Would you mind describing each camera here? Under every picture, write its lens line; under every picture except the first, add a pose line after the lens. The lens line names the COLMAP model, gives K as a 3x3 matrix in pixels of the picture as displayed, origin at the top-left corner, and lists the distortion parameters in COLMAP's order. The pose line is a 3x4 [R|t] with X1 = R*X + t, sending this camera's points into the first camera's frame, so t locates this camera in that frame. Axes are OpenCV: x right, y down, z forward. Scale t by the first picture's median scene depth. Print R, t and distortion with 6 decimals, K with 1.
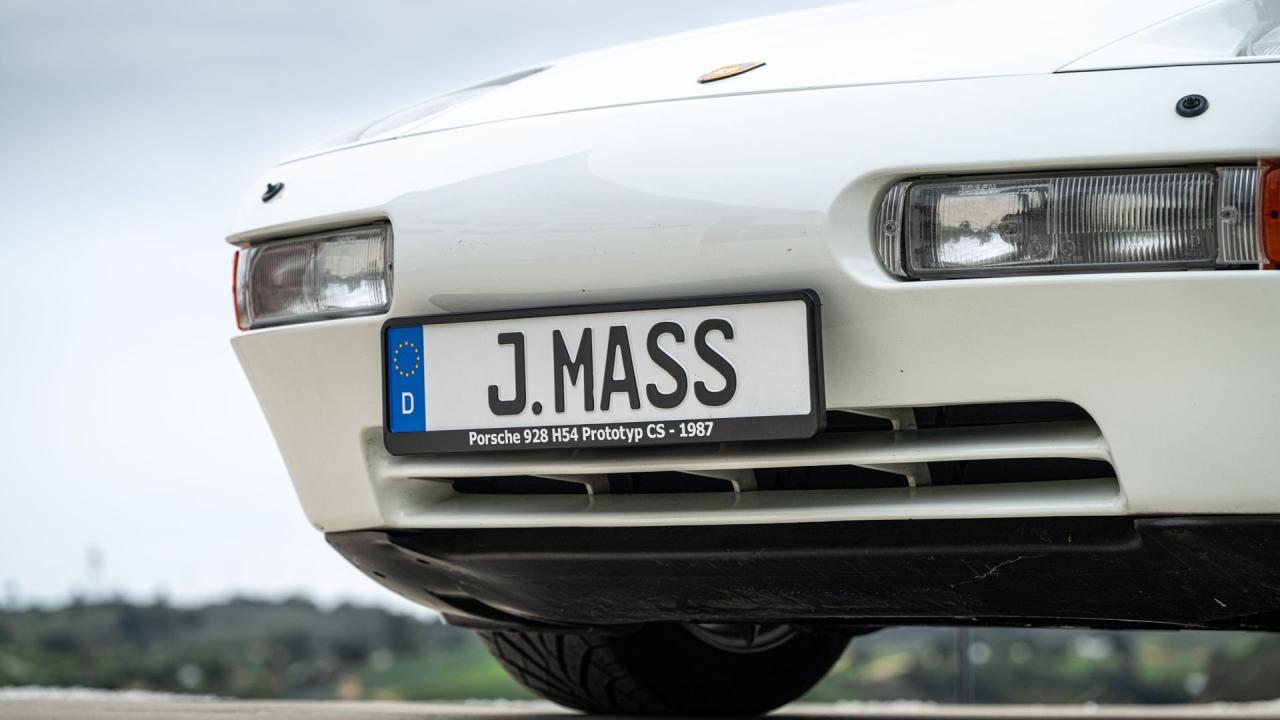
lens RADIAL K [[4476.6, 0, 640.0], [0, 4476.6, 360.0], [0, 0, 1]] dist [0.056284, 0.900778]
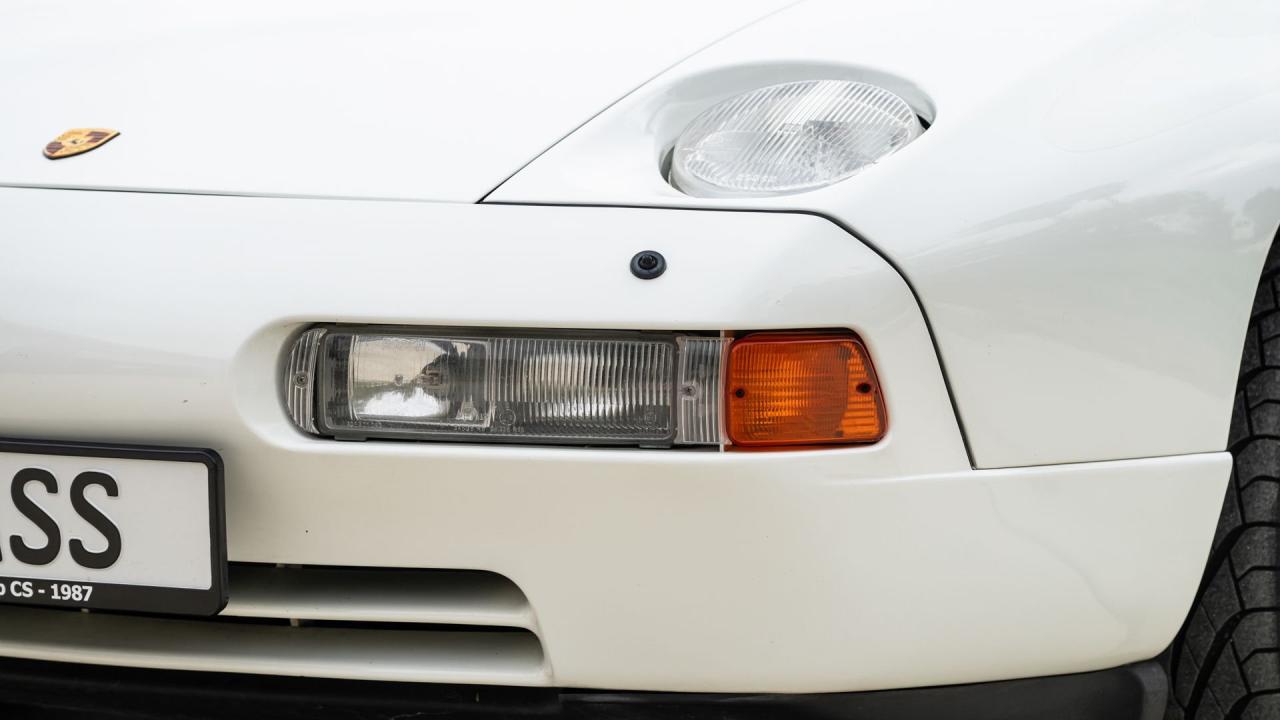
lens RADIAL K [[4476.6, 0, 640.0], [0, 4476.6, 360.0], [0, 0, 1]] dist [0.056284, 0.900778]
pose [[0.968016, -0.006571, 0.250802, -0.100885], [-0.027403, 0.990907, 0.131727, -0.150262], [-0.249387, -0.134387, 0.959034, 0.125837]]
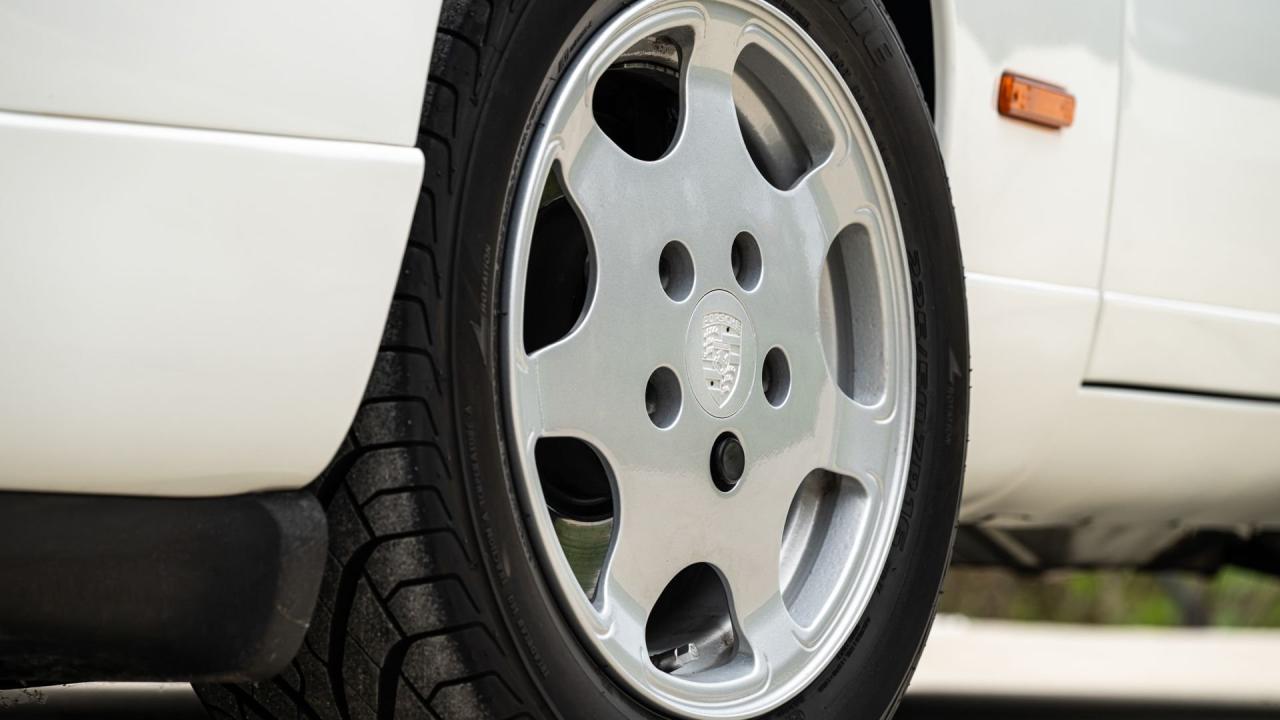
lens RADIAL K [[4476.6, 0, 640.0], [0, 4476.6, 360.0], [0, 0, 1]] dist [0.056284, 0.900778]
pose [[0.959946, 0.026675, 0.278913, 0.120398], [-0.035523, 0.999012, 0.026713, 0.001427], [-0.277924, -0.035551, 0.959945, 0.421319]]
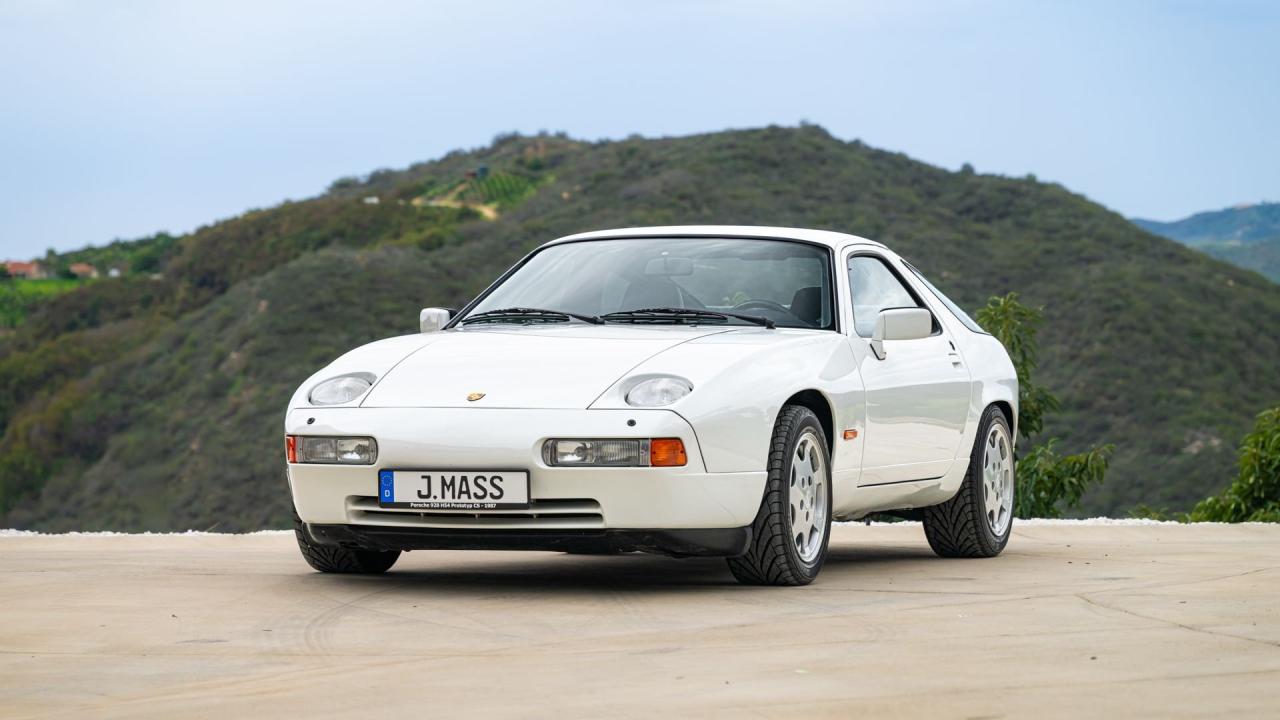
lens RADIAL K [[4694.4, 0, 640.0], [0, 4694.4, 360.0], [0, 0, 1]] dist [0.062781, -0.441188]
pose [[0.927245, -0.002873, 0.374444, -1.300364], [-0.022204, 0.997789, 0.062639, -0.343643], [-0.373796, -0.066396, 0.925131, -2.560878]]
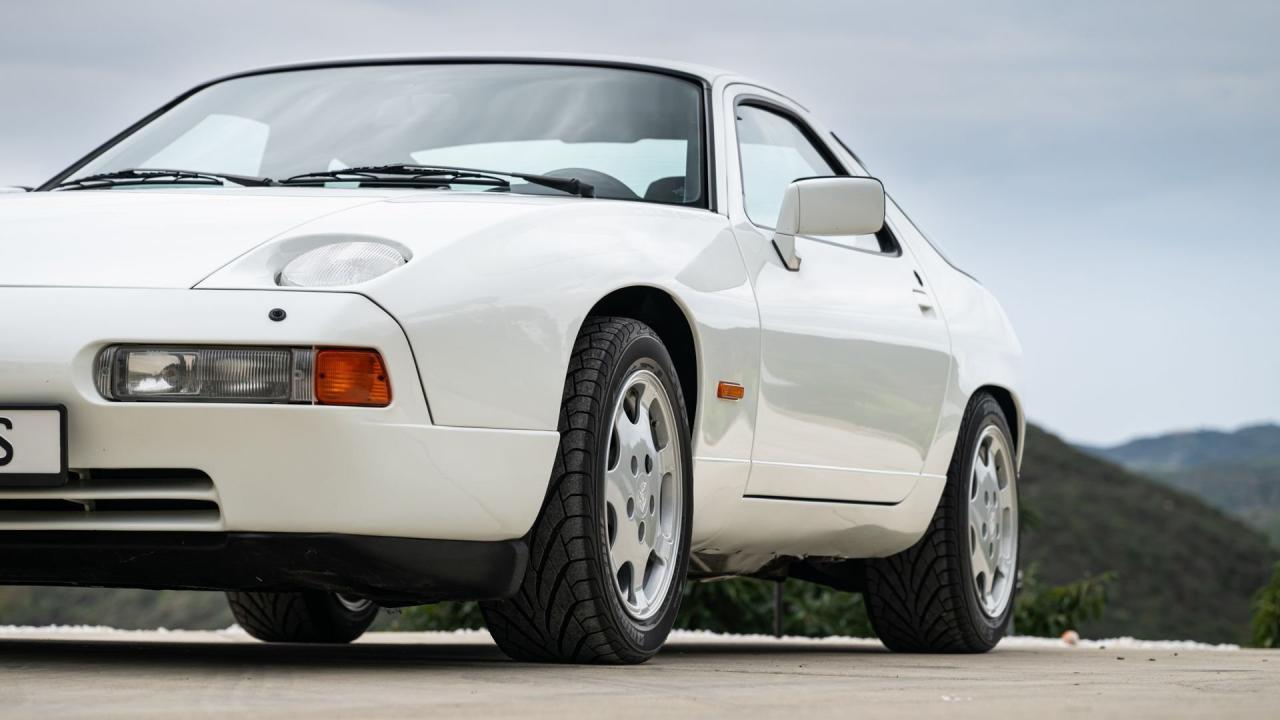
lens RADIAL K [[4476.6, 0, 640.0], [0, 4476.6, 360.0], [0, 0, 1]] dist [0.056284, 0.900778]
pose [[0.922937, 0.031525, 0.383657, -0.434504], [-0.038703, 0.999190, 0.011004, -0.061574], [-0.383000, -0.025005, 0.923410, -0.750247]]
